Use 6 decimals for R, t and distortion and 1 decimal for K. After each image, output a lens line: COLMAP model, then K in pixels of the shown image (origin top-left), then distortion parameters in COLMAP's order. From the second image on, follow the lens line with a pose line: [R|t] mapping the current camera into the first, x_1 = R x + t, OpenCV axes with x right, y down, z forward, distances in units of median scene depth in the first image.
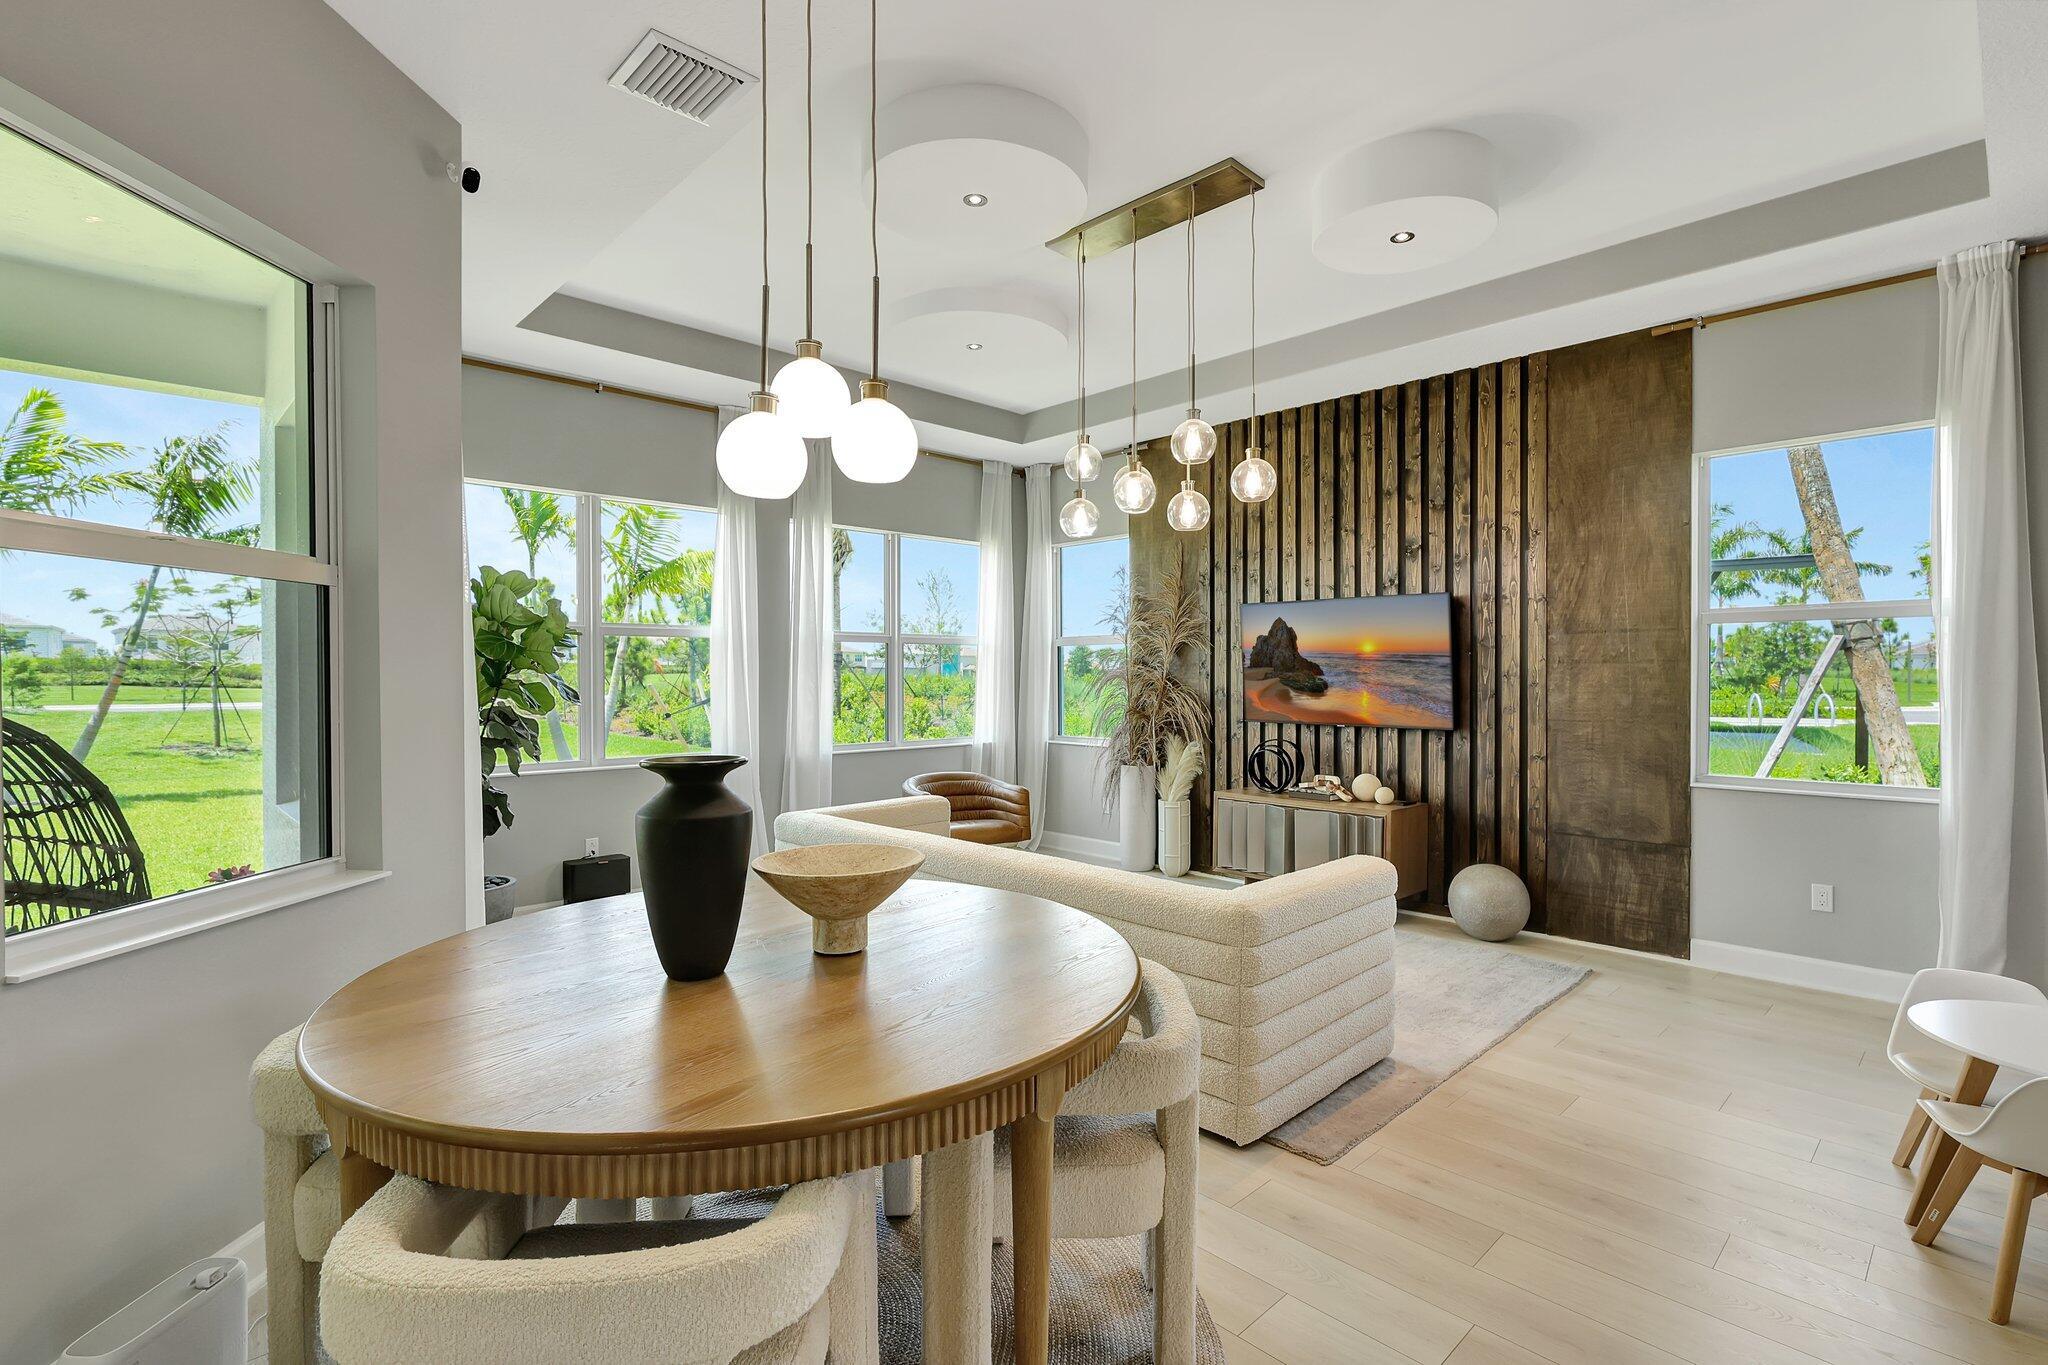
lens RADIAL K [[948.4, 0, 1031.0], [0, 948.4, 694.9], [0, 0, 1]] dist [0.001042, 0.000332]
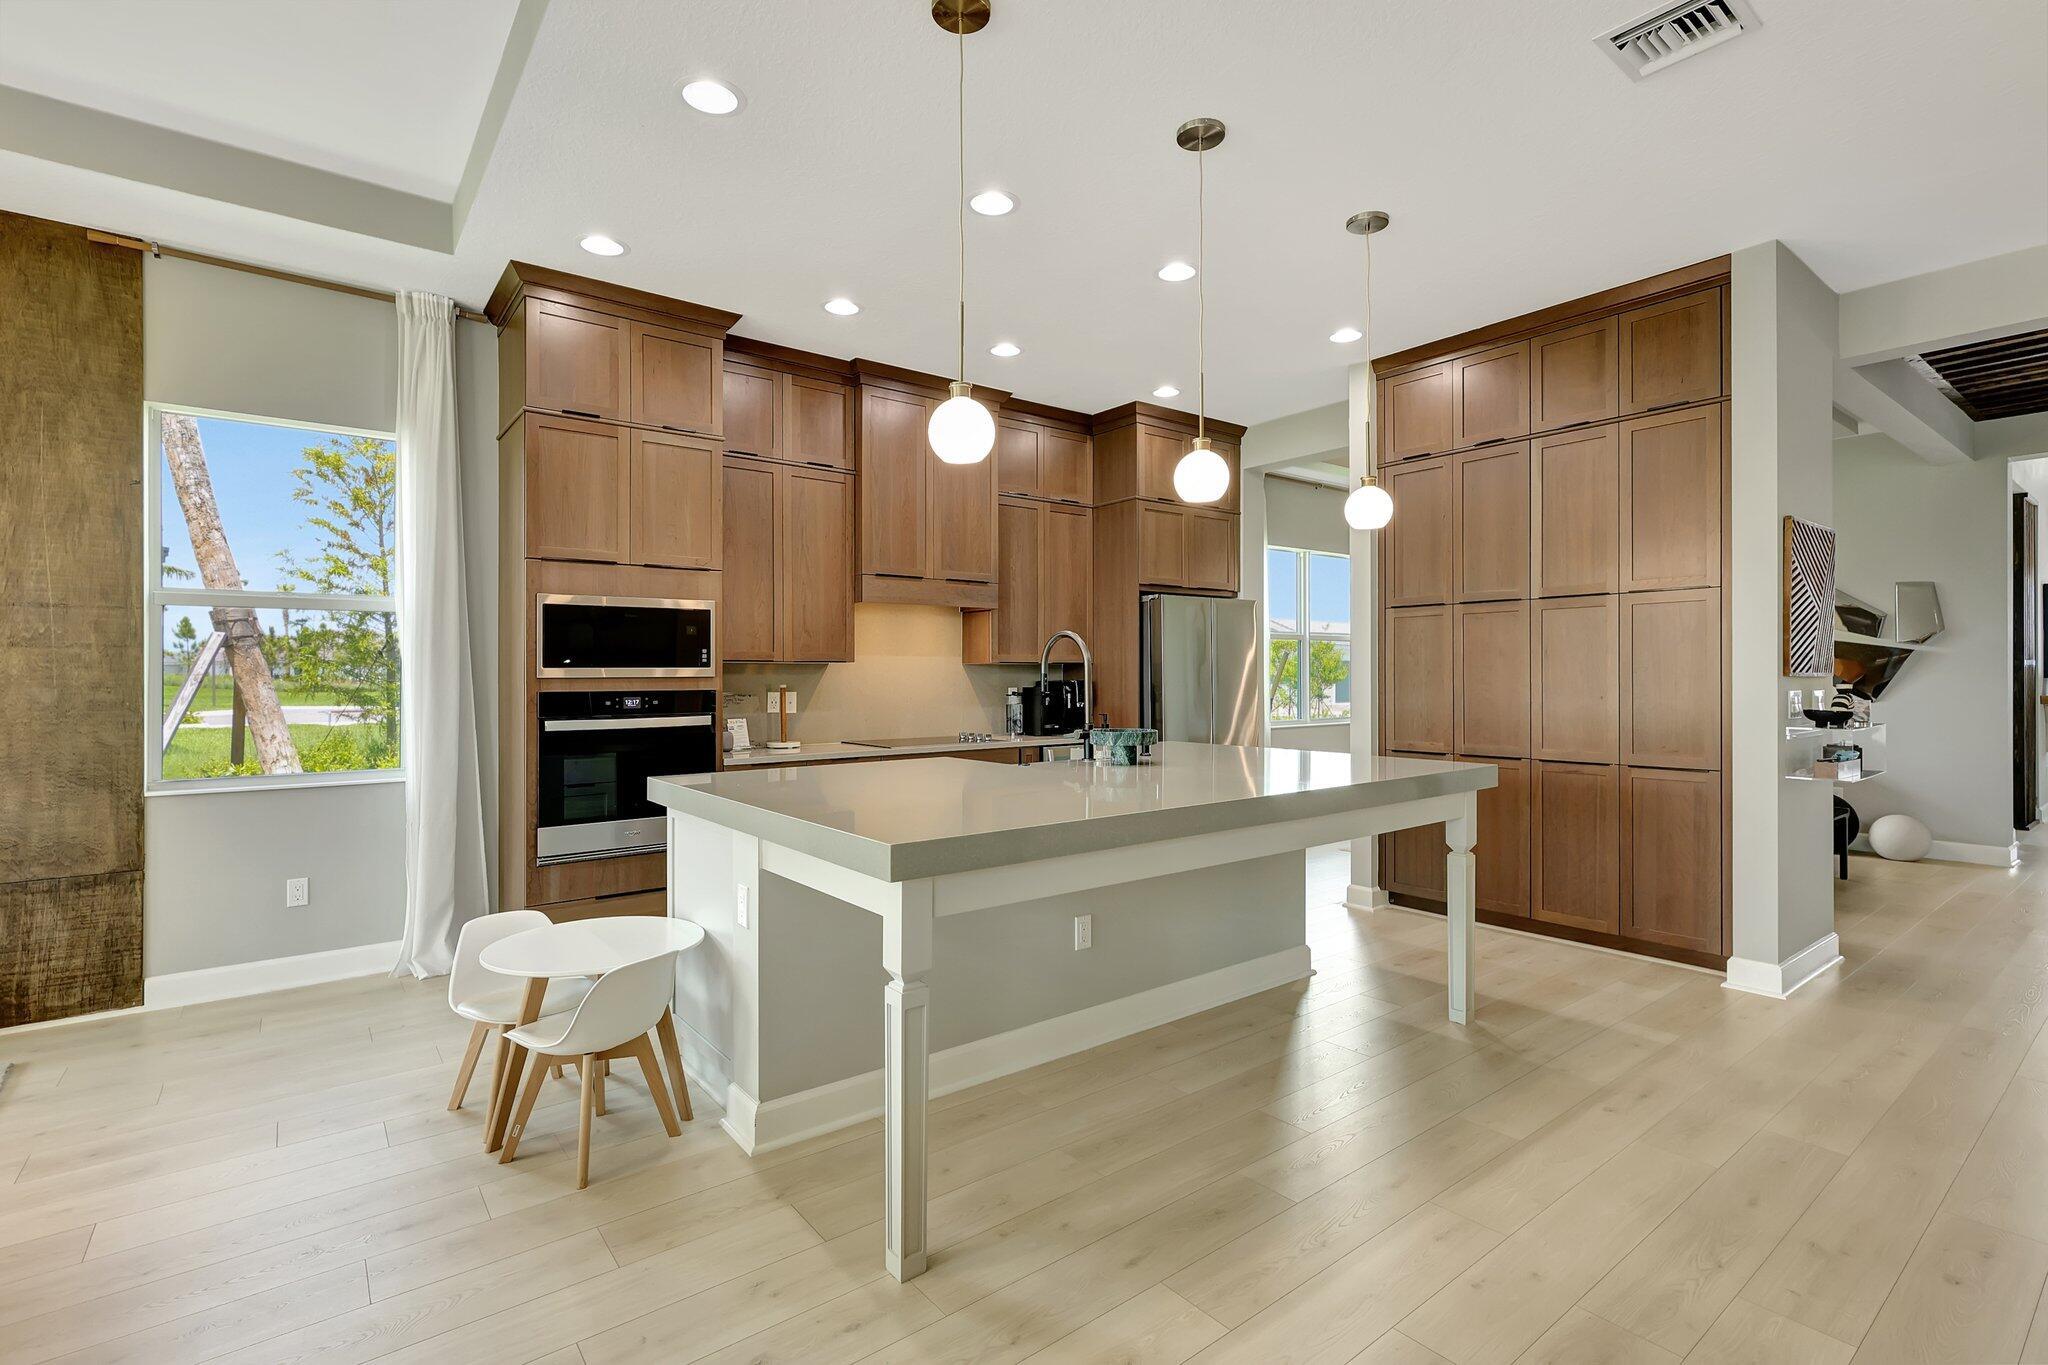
lens RADIAL K [[953.7, 0, 1026.2], [0, 953.7, 675.2], [0, 0, 1]] dist [-0.000489, 0.000609]
pose [[0.106544, 0.002301, 0.994305, -0.048779], [0.026272, 0.999642, -0.005129, 0.011580], [-0.993961, 0.026669, 0.106445, 0.111447]]
